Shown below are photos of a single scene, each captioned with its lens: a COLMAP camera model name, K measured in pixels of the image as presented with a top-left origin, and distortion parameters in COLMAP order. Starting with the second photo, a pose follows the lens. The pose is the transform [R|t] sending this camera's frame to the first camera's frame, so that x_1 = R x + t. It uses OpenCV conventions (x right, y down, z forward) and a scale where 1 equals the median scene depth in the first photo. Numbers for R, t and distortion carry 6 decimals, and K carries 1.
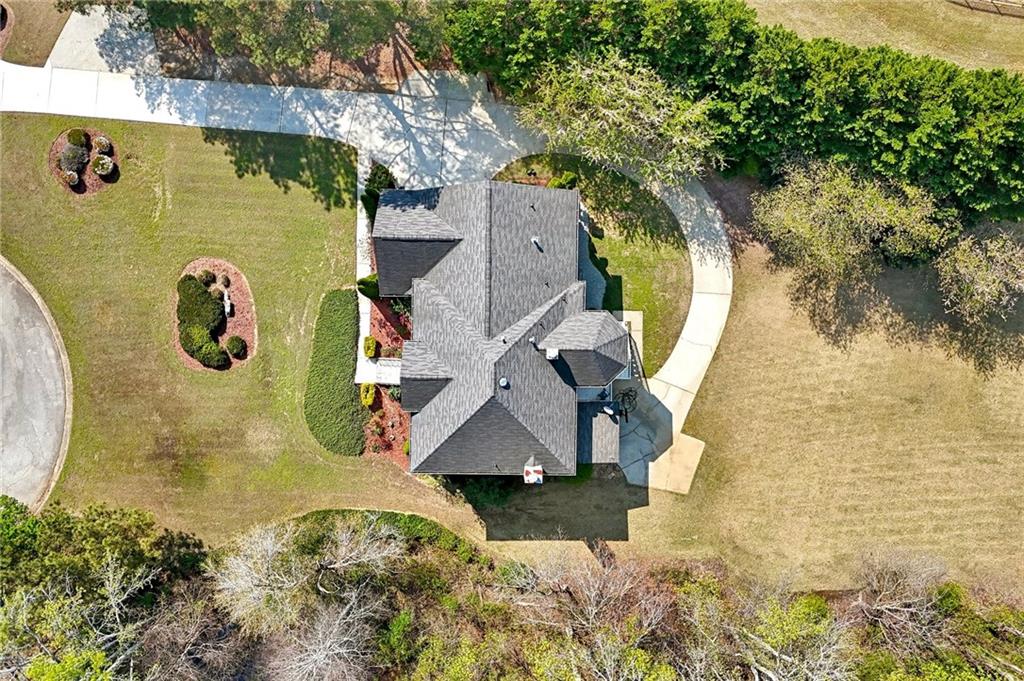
lens RADIAL K [[855.4, 0, 512.0], [0, 855.4, 340.5], [0, 0, 1]] dist [0.026567, -0.002855]
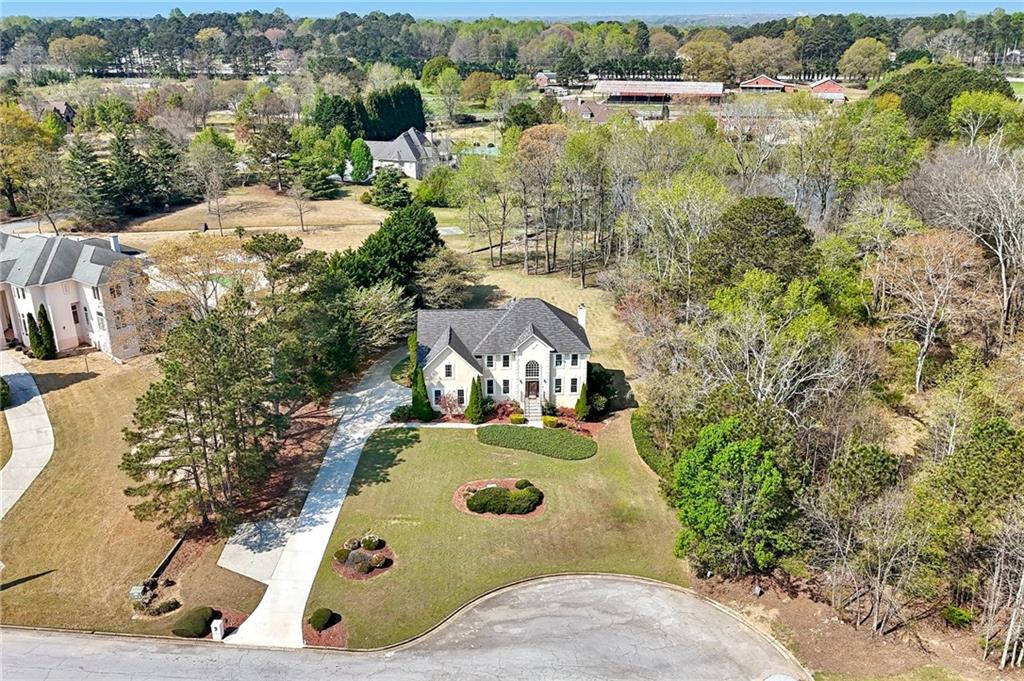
lens RADIAL K [[855.4, 0, 512.0], [0, 855.4, 340.5], [0, 0, 1]] dist [0.026567, -0.002855]
pose [[-0.055069, -0.366854, 0.928647, -1.426032], [0.998028, 0.007837, 0.062279, -0.091089], [-0.030125, 0.930245, 0.365699, 0.343761]]
